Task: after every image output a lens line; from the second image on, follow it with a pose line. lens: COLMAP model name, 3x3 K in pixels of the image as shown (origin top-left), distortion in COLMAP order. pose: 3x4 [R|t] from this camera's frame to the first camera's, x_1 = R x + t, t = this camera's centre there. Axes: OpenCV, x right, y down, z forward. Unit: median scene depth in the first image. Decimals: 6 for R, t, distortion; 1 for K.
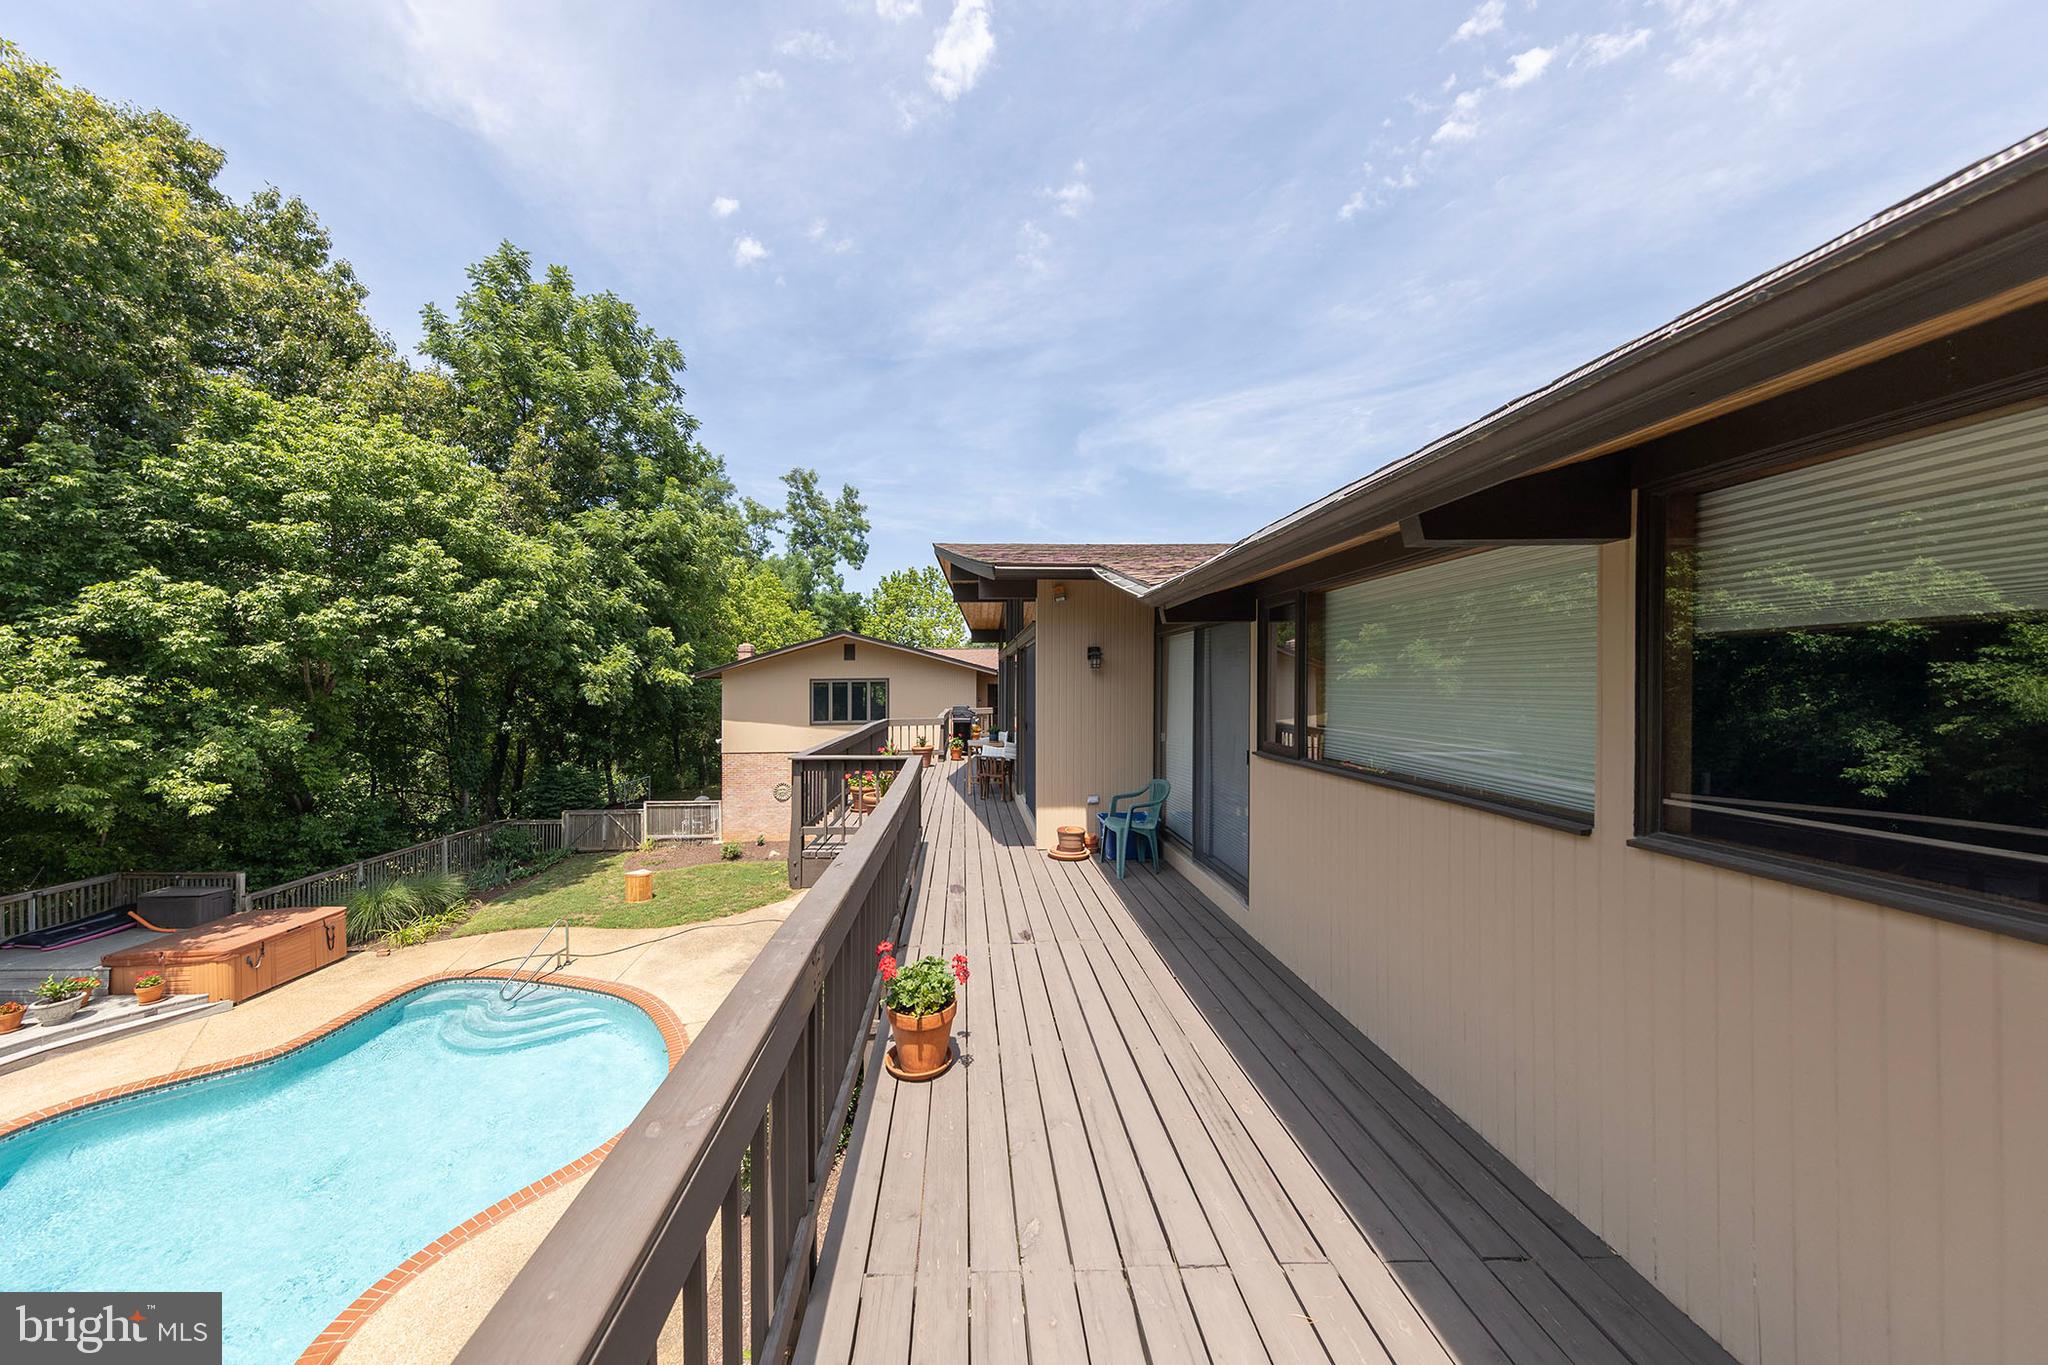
lens RADIAL K [[665.7, 0, 987.6], [0, 665.7, 682.4], [0, 0, 1]] dist [0.000530, -0.000034]
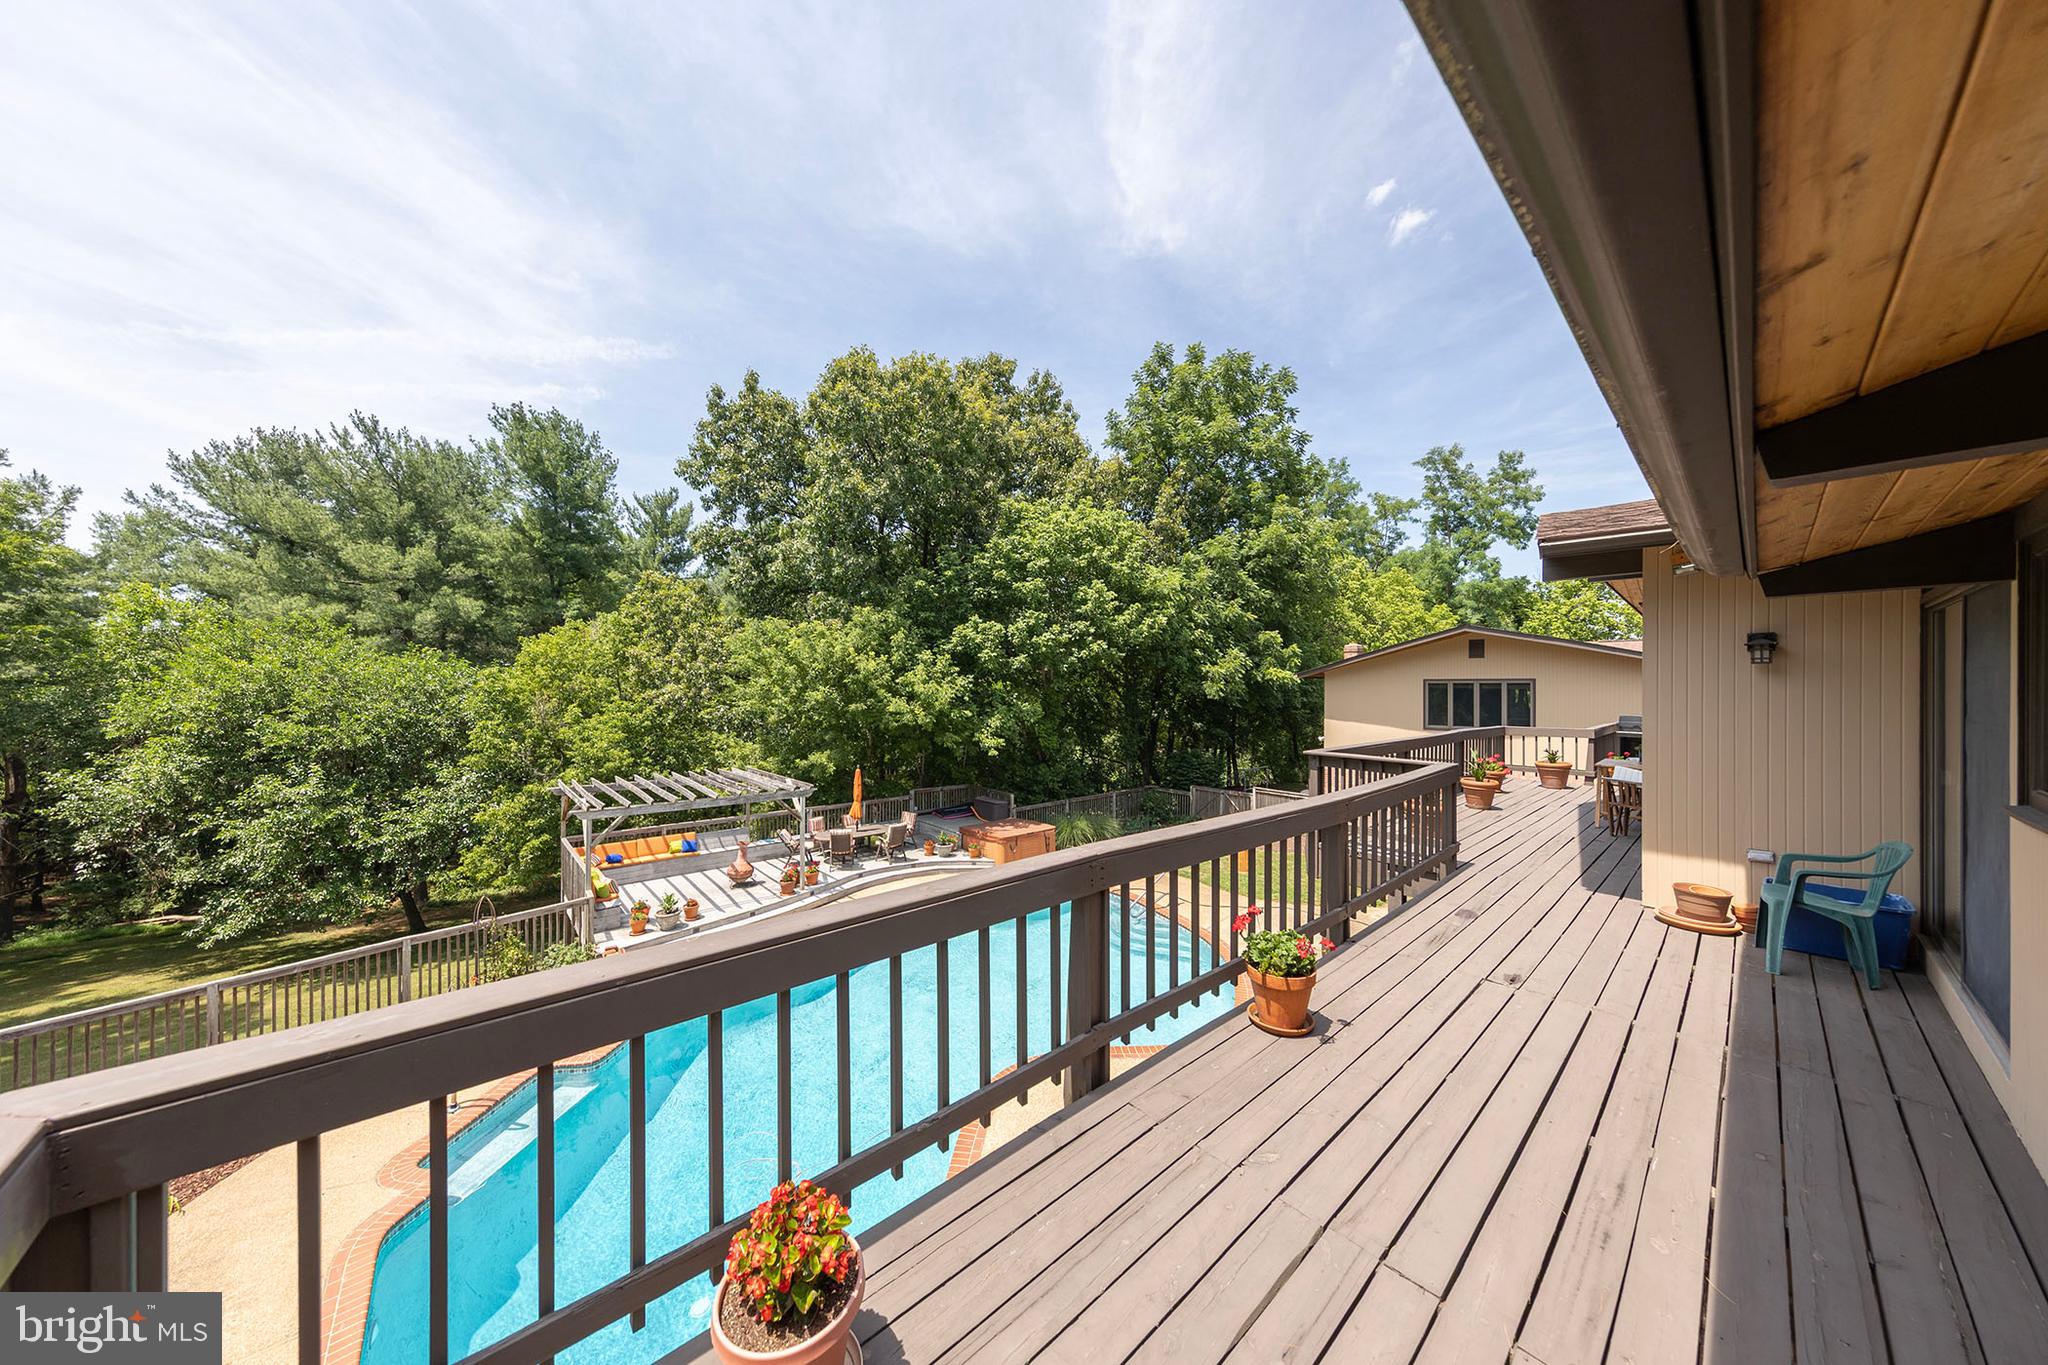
lens RADIAL K [[659.5, 0, 1027.3], [0, 659.5, 676.5], [0, 0, 1]] dist [-0.000143, 0.000004]
pose [[0.631250, 0.000995, -0.775579, 0.160990], [-0.007965, 0.999955, -0.005200, 0.001008], [0.775538, 0.009460, 0.631230, -0.010191]]
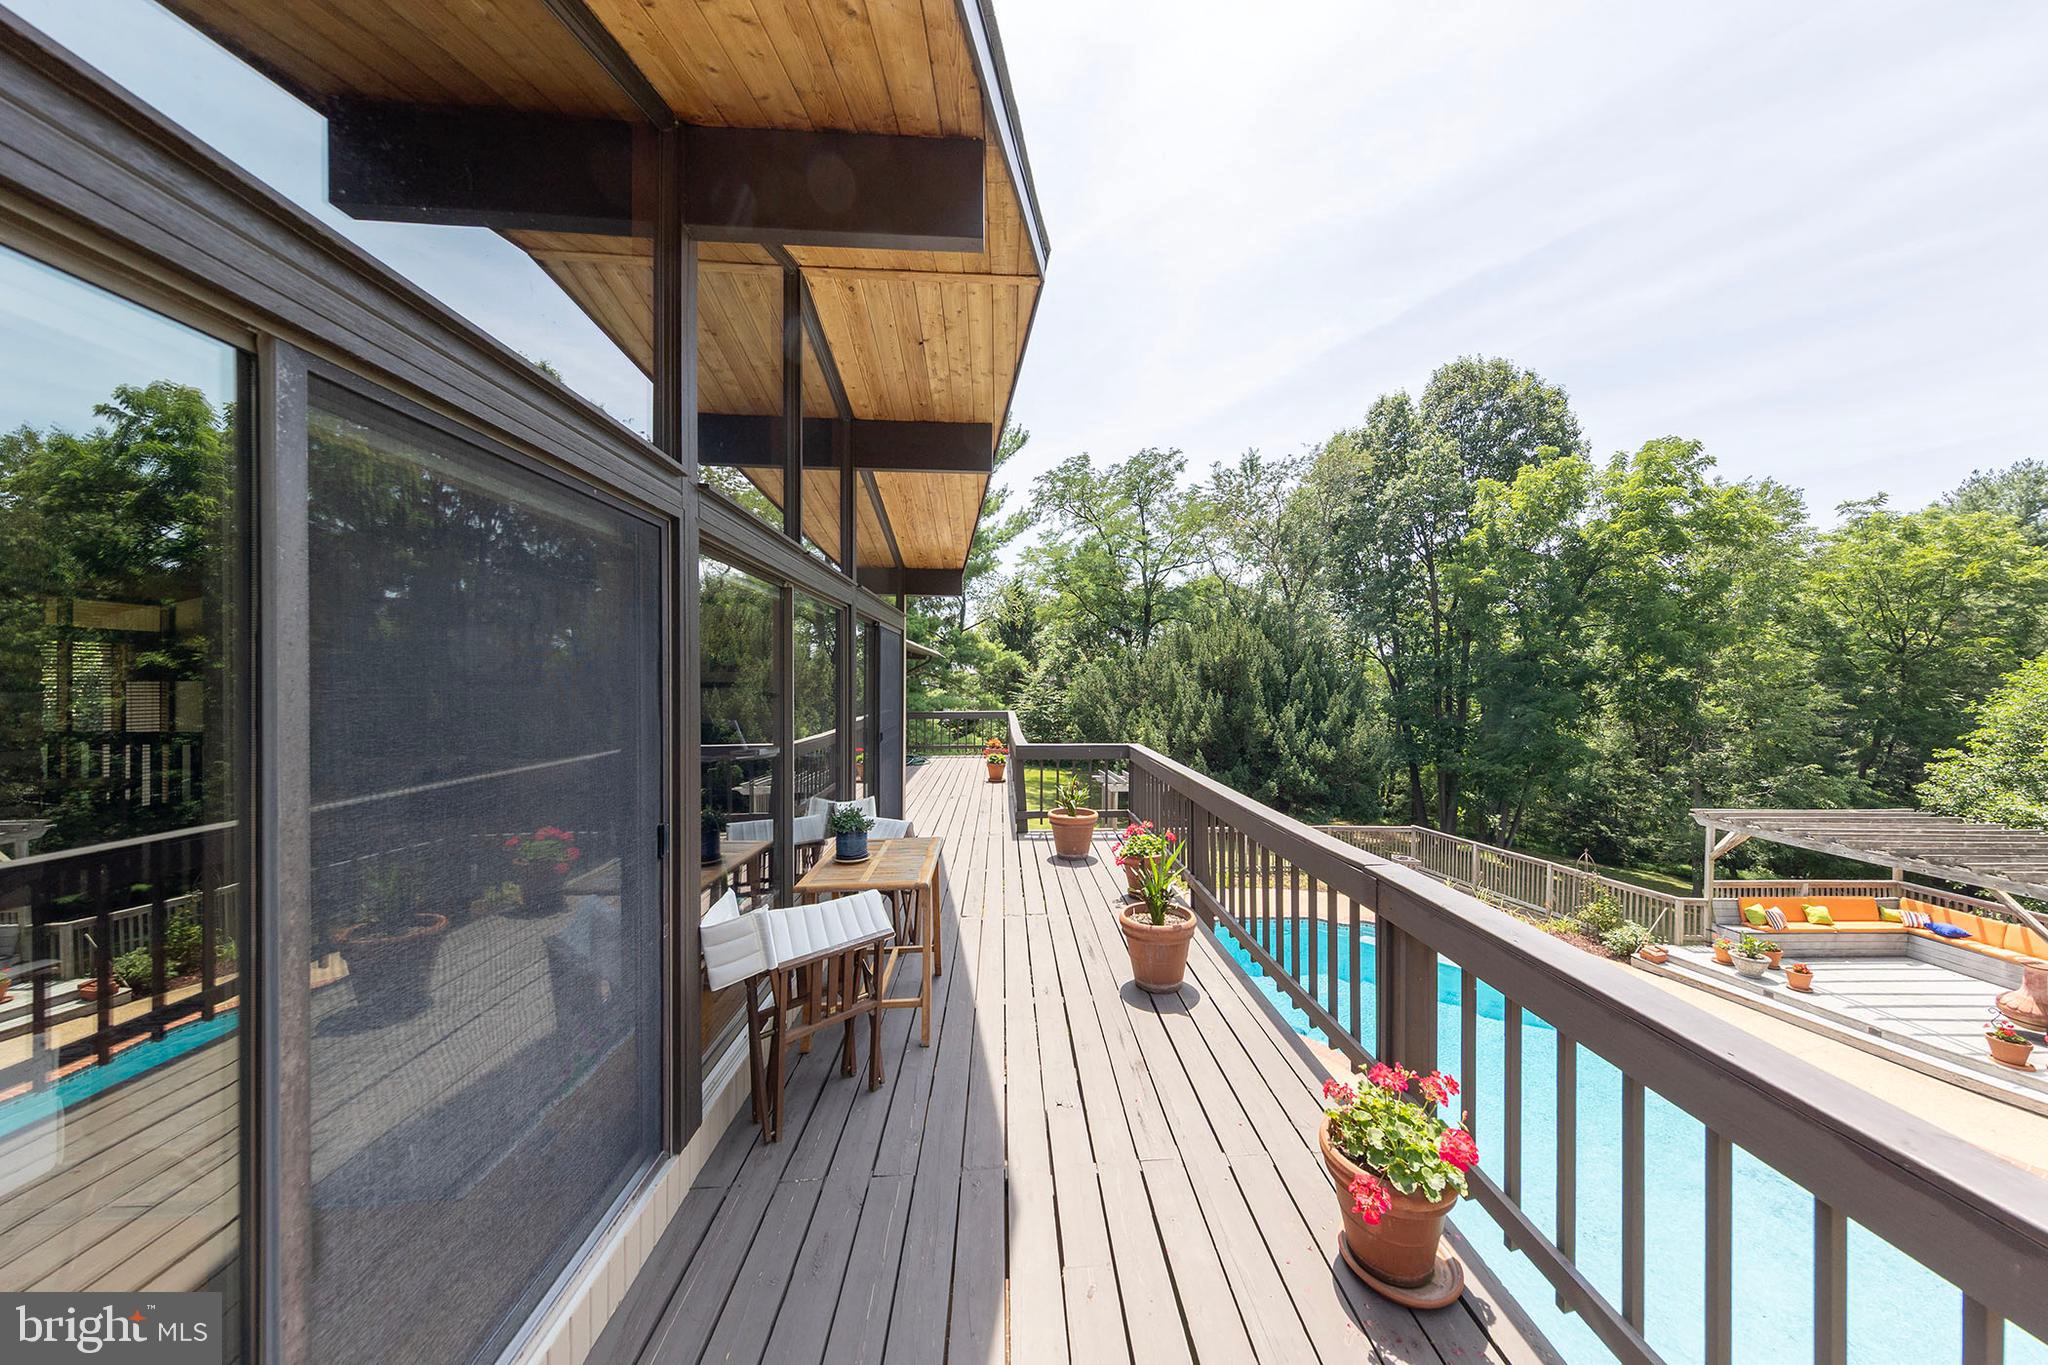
lens RADIAL K [[685.4, 0, 1045.5], [0, 685.4, 678.0], [0, 0, 1]] dist [0.009933, 0.000003]
pose [[-0.999452, -0.006278, -0.032497, -0.018734], [-0.006412, 0.999971, 0.003999, 0.003153], [0.032471, 0.004205, -0.999464, 1.012275]]
